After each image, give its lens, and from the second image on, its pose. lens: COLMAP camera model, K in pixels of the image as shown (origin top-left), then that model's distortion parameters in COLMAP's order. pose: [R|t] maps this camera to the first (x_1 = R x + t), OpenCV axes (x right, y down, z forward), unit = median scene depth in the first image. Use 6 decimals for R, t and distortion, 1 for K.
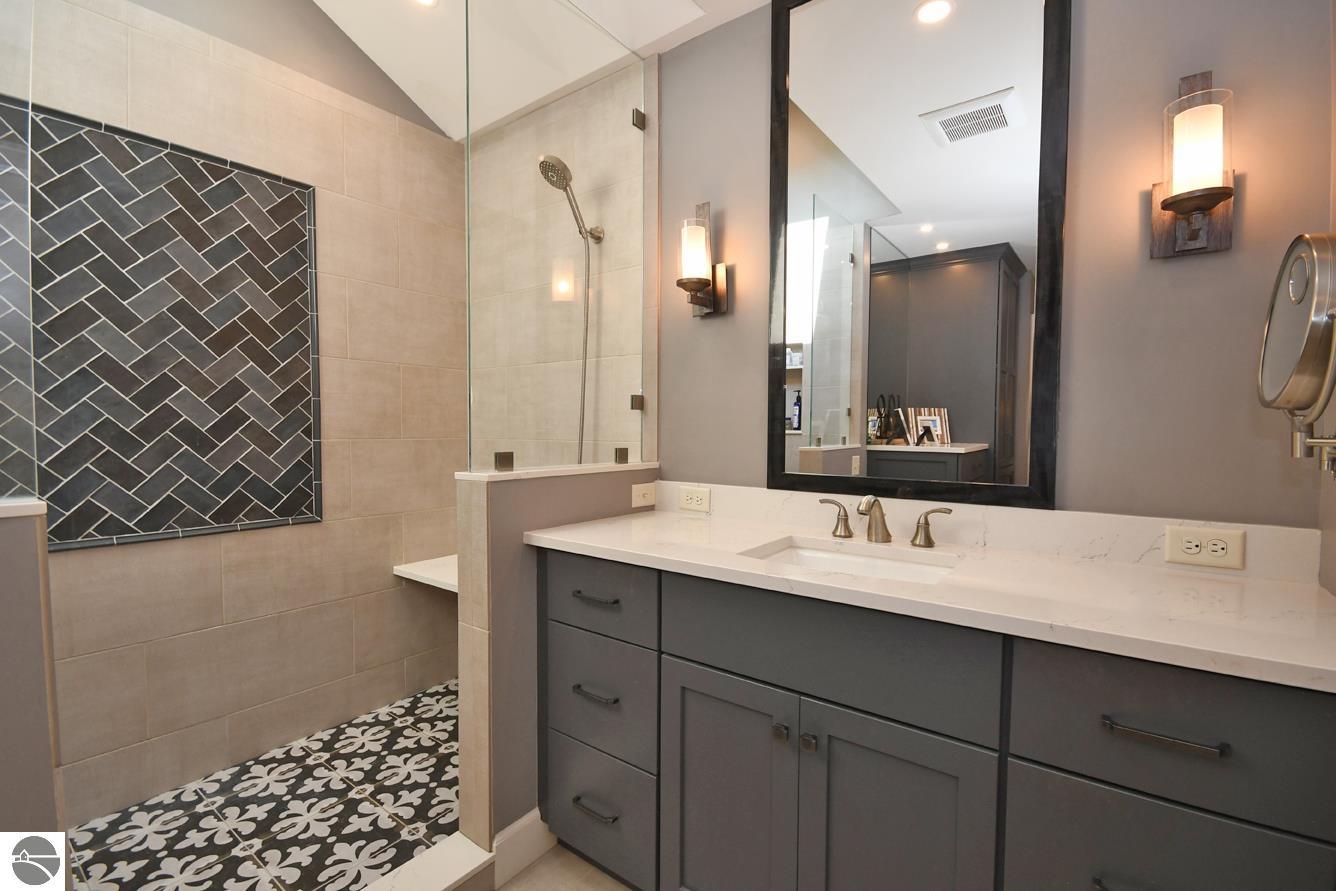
lens RADIAL K [[592.7, 0, 669.8], [0, 592.7, 451.7], [0, 0, 1]] dist [-0.002159, -0.001418]
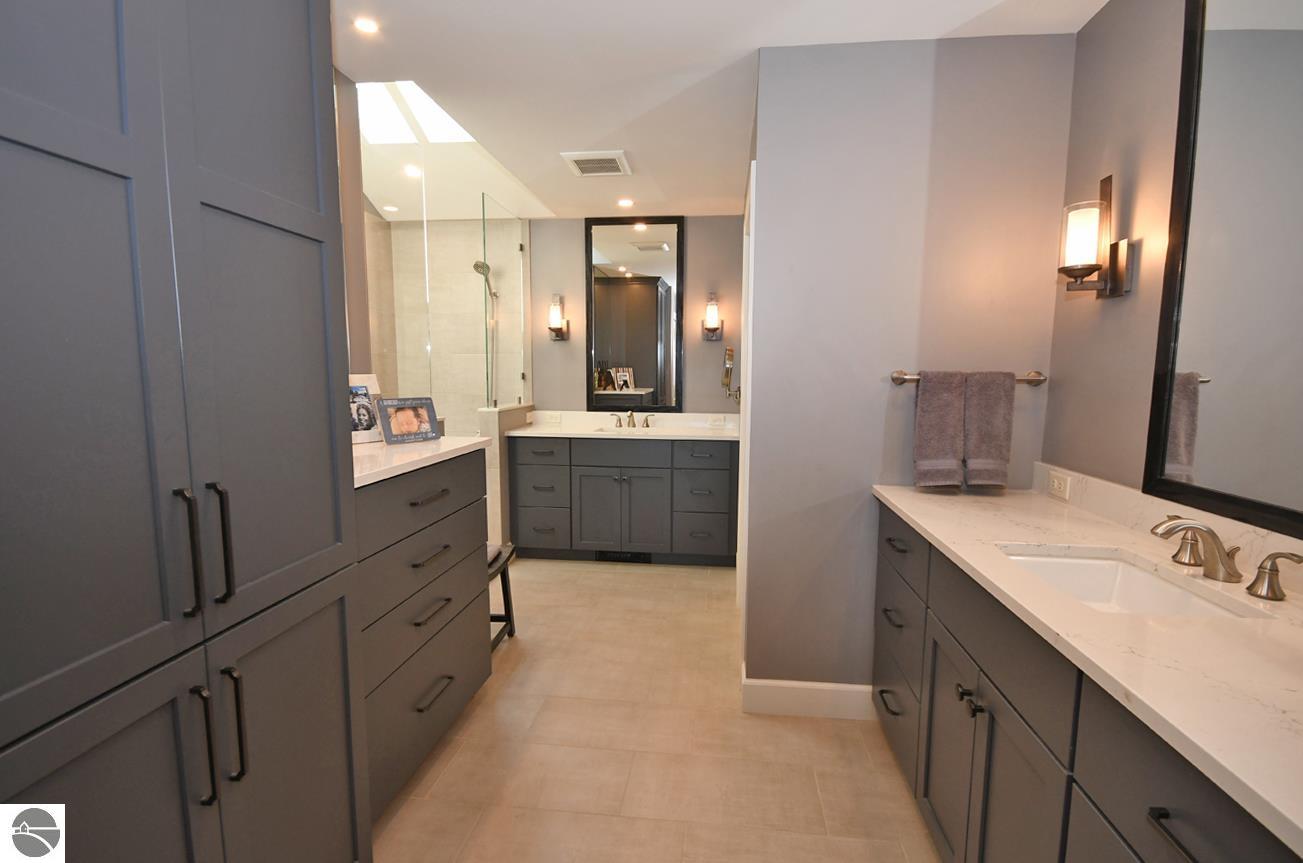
lens RADIAL K [[578.0, 0, 653.2], [0, 578.0, 437.6], [0, 0, 1]] dist [-0.002159, -0.001418]
pose [[0.870085, -0.059676, 0.489275, -0.722141], [0.021430, 0.996285, 0.083405, -0.024759], [-0.492435, -0.062085, 0.868132, -1.159316]]
